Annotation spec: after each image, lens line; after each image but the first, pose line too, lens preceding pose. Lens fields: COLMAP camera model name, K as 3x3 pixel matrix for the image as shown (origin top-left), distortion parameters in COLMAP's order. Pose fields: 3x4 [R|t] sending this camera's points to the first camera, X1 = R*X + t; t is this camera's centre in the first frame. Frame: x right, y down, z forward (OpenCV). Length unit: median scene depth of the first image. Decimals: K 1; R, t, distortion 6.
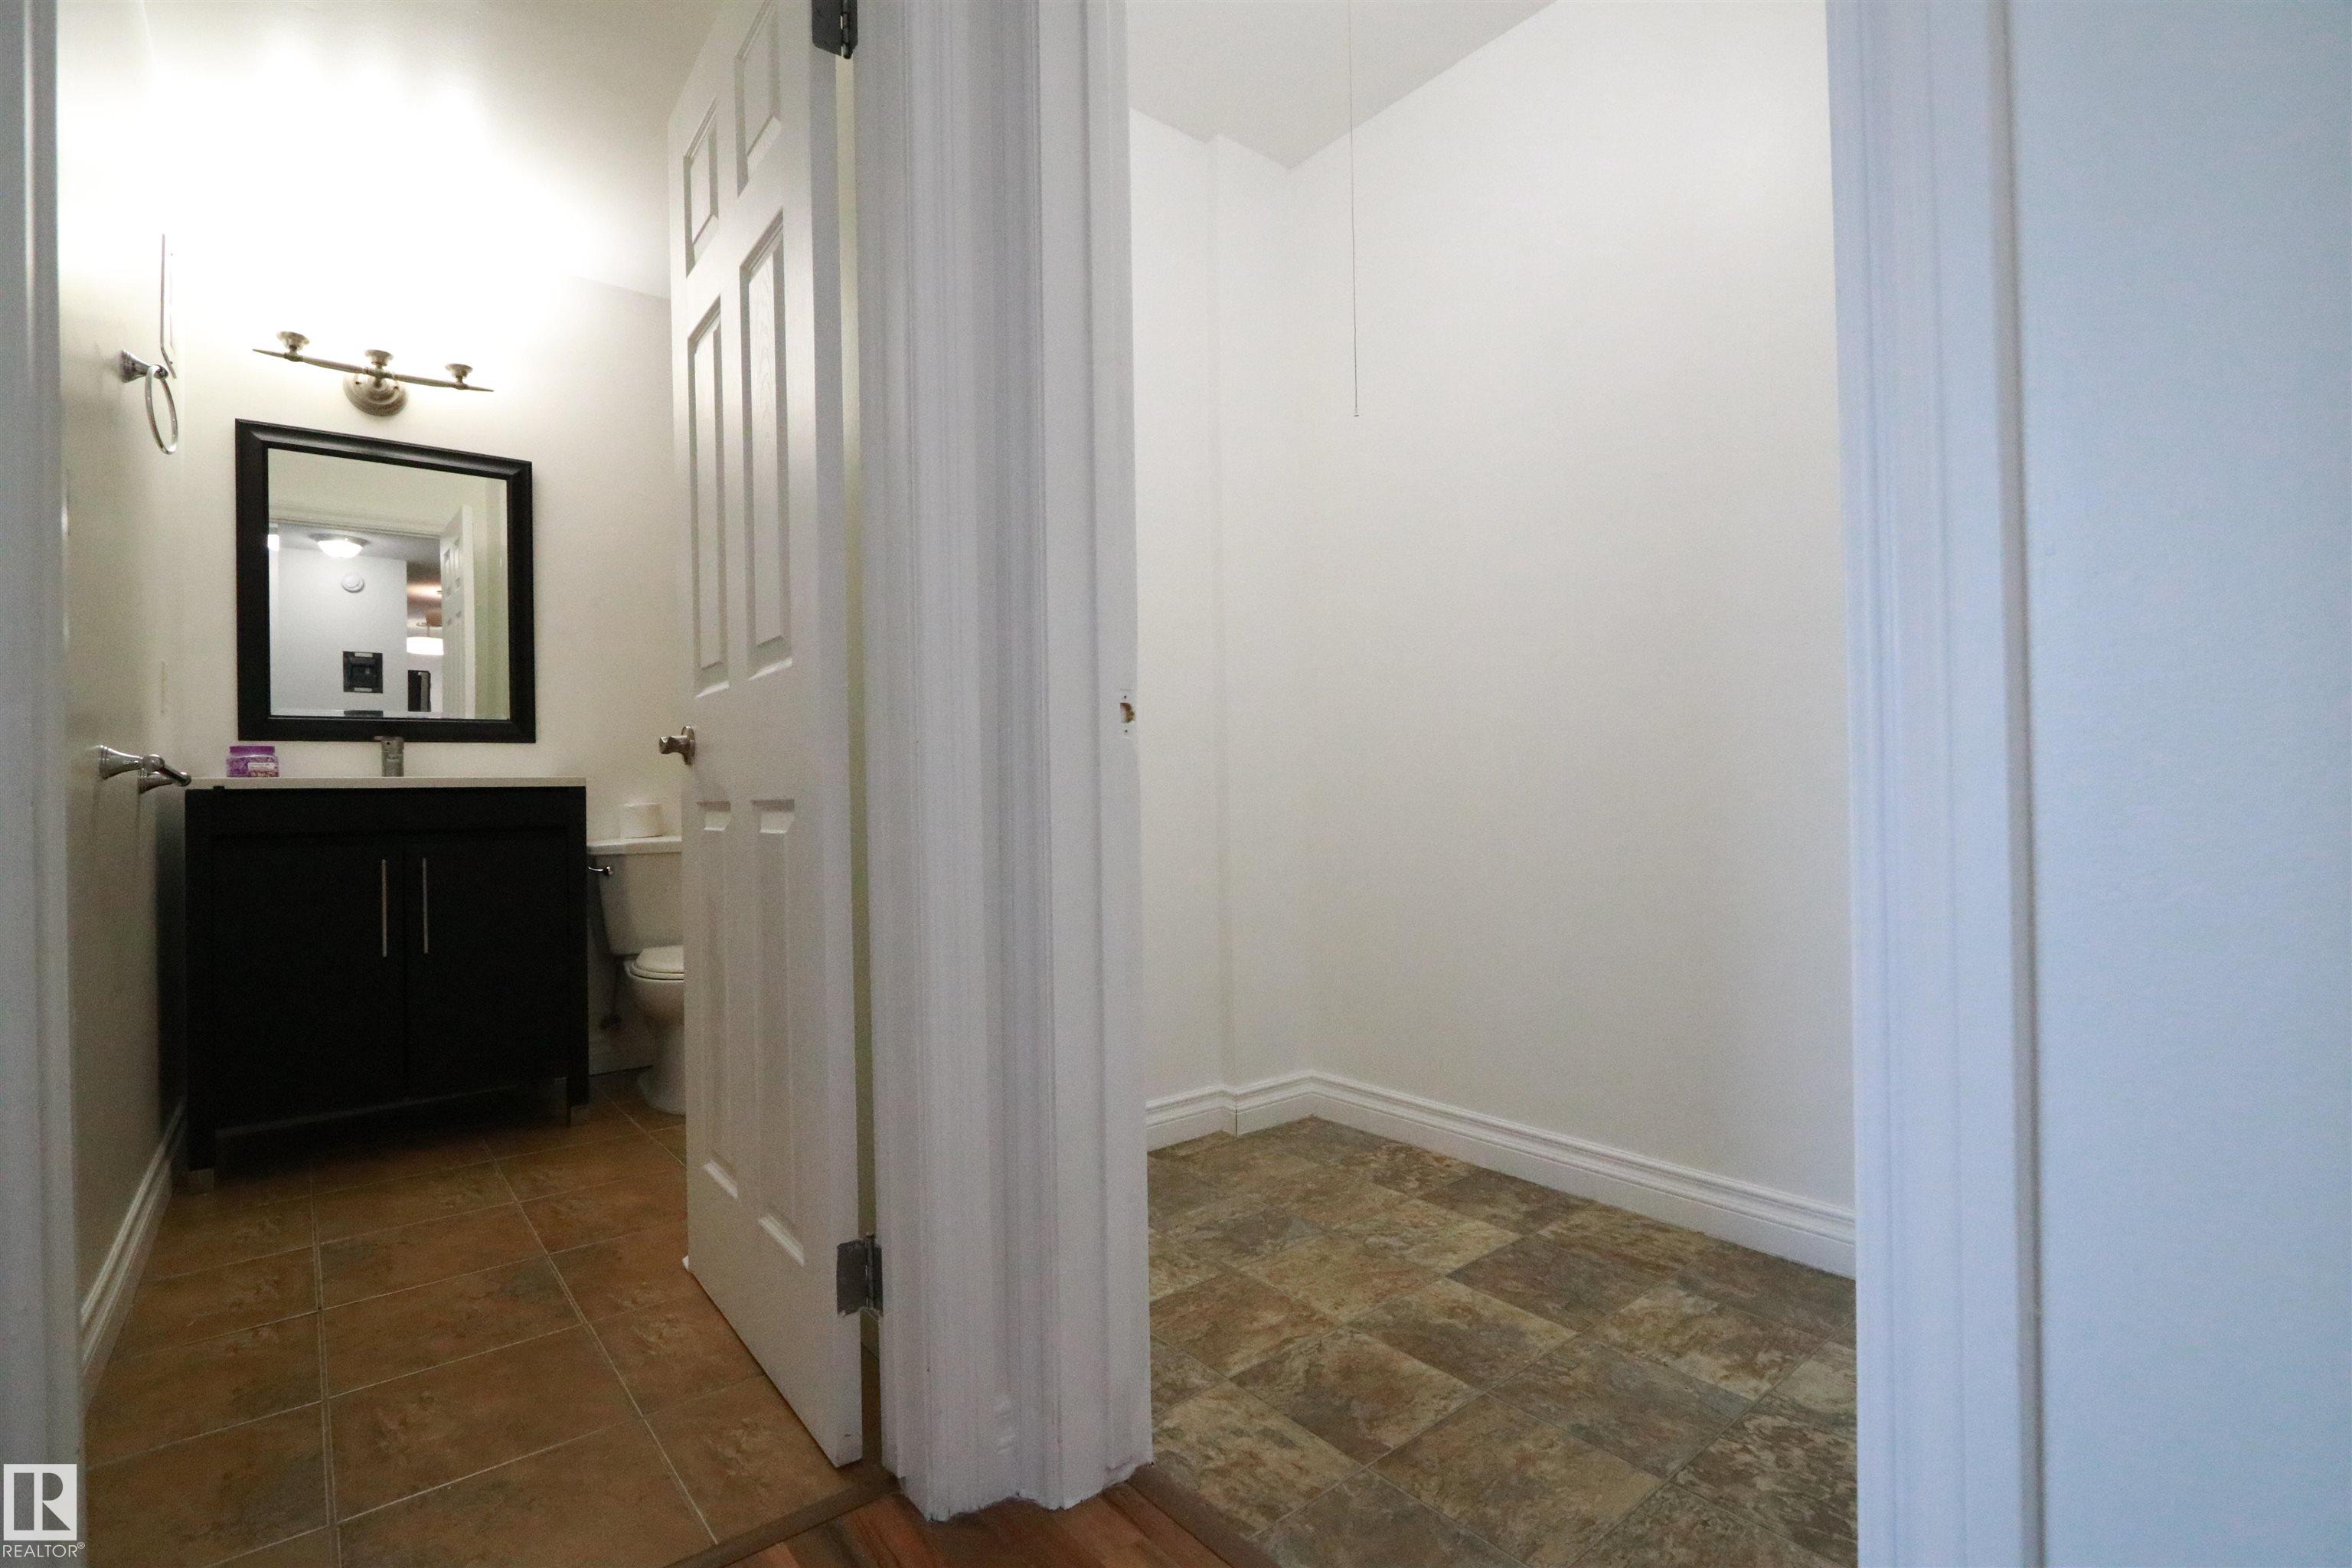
lens RADIAL K [[1064.1, 0, 1176.0], [0, 1064.1, 784.0], [0, 0, 1]] dist [0.000655, -0.000038]
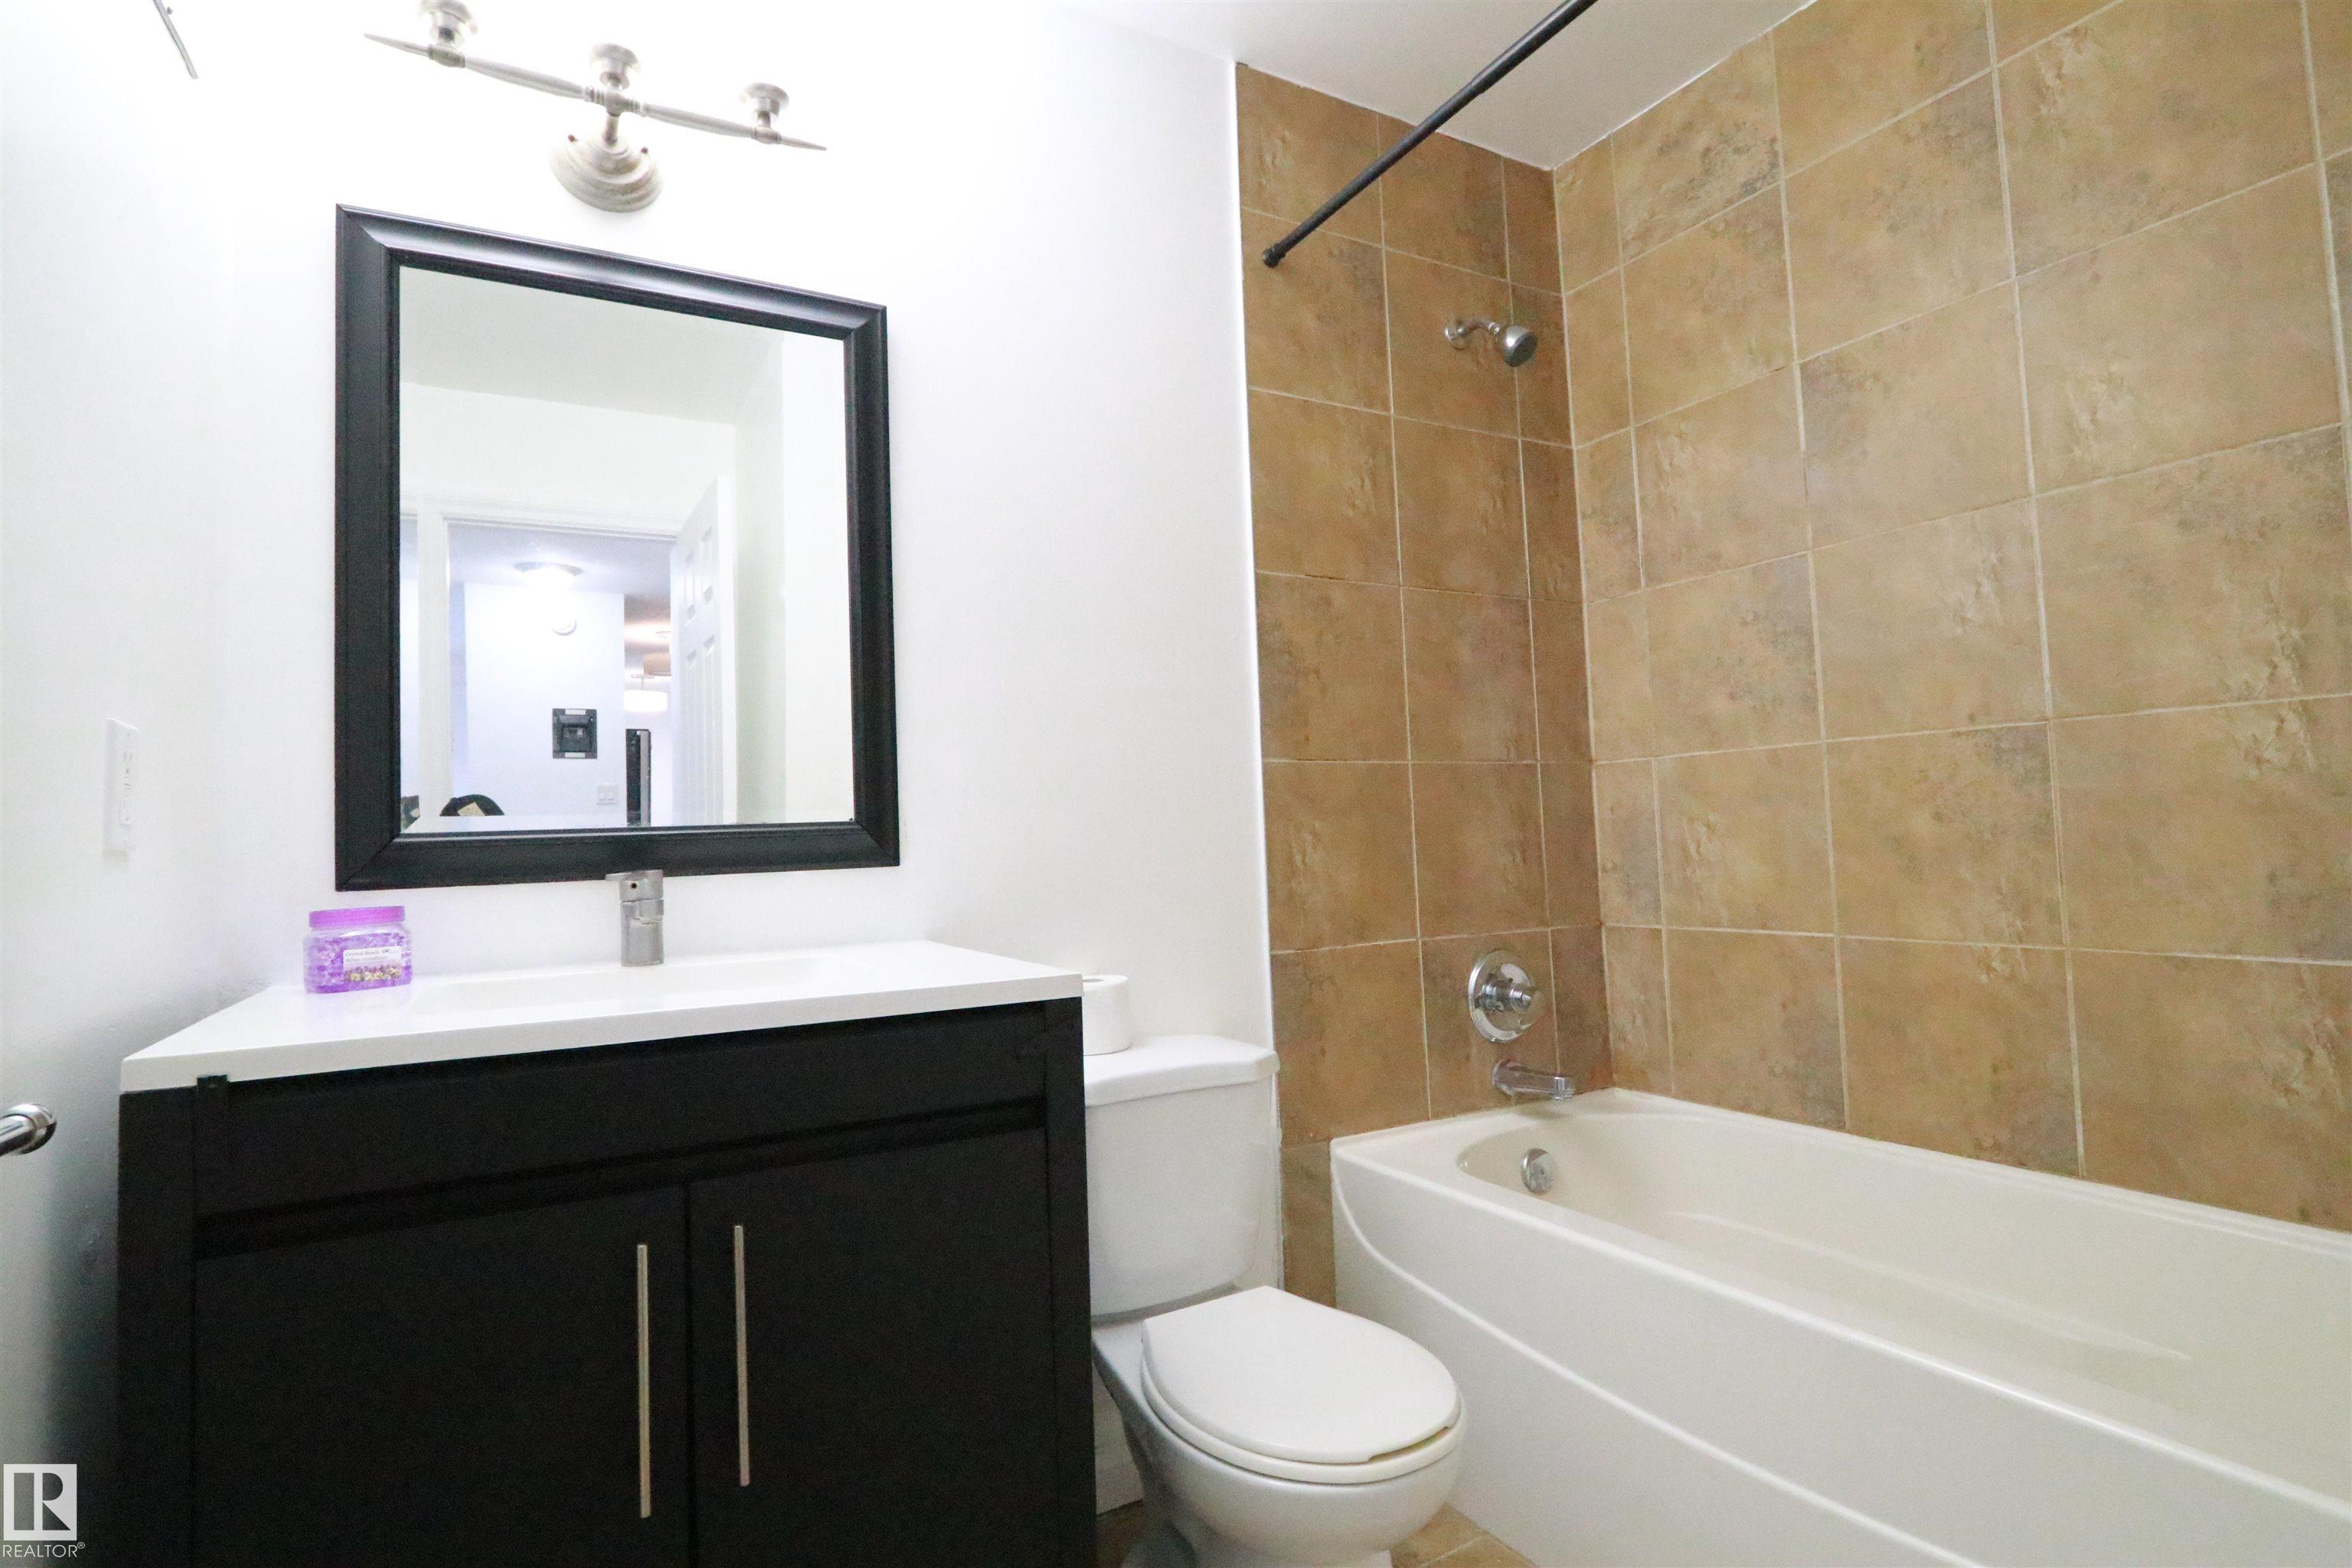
lens RADIAL K [[1064.1, 0, 1176.0], [0, 1064.1, 784.0], [0, 0, 1]] dist [0.000655, -0.000038]
pose [[0.990423, -0.025959, -0.135607, -0.432212], [0.021206, 0.999113, -0.036381, -0.058861], [0.136431, 0.033157, 0.990094, 0.558832]]
